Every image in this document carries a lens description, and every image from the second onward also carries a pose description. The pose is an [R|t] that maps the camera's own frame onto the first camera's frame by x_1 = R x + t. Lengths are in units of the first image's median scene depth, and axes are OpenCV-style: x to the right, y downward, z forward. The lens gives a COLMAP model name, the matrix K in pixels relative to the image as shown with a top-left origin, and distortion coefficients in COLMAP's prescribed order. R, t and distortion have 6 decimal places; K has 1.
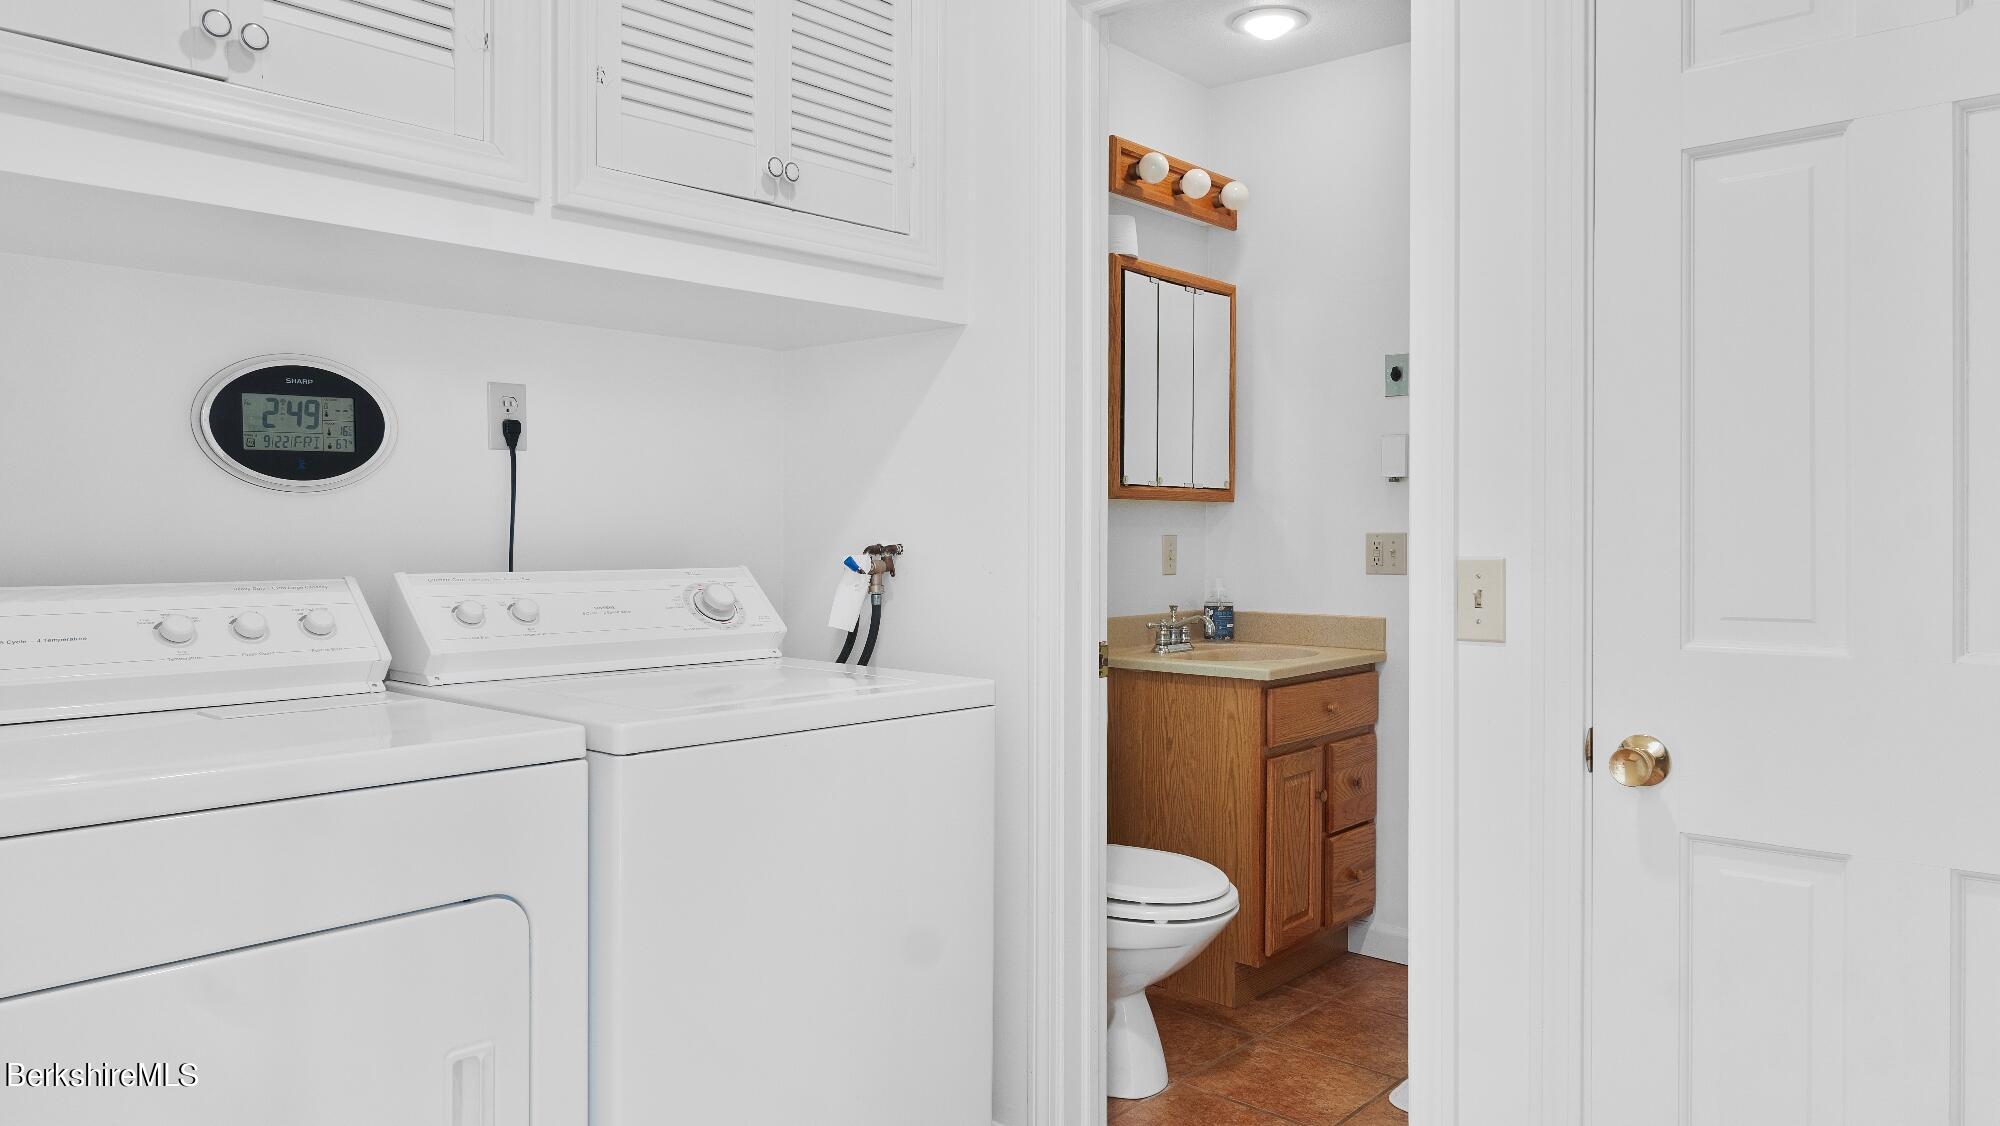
lens RADIAL K [[1344.1, 0, 994.3], [0, 1344.1, 558.2], [0, 0, 1]] dist [-0.003117, 0.001462]
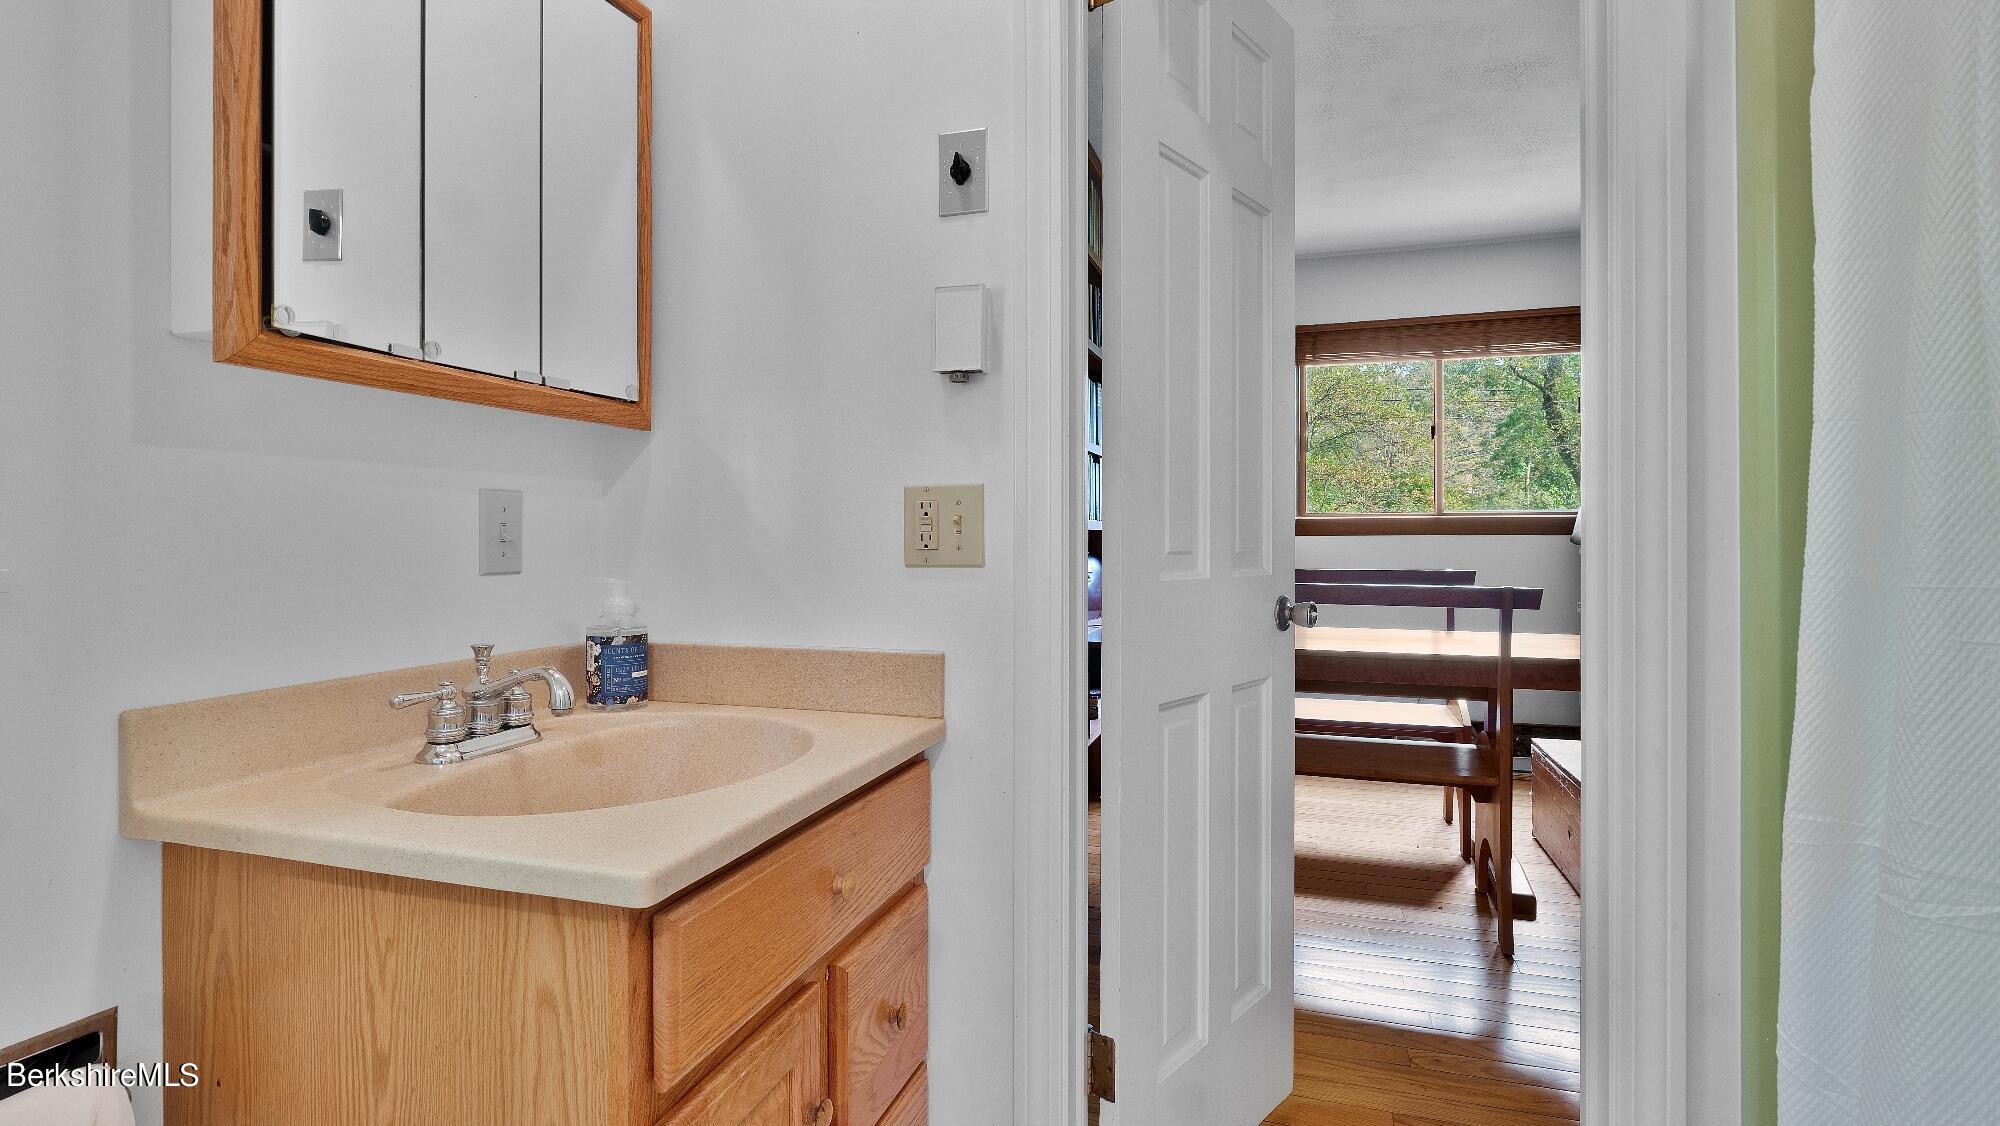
lens RADIAL K [[1044.2, 0, 995.7], [0, 1044.2, 558.5], [0, 0, 1]] dist [-0.004282, 0.000687]
pose [[0.922661, -0.009306, 0.385499, 0.158340], [0.008398, 0.999957, 0.004039, 0.007380], [-0.385519, -0.000489, 0.922700, 0.631461]]
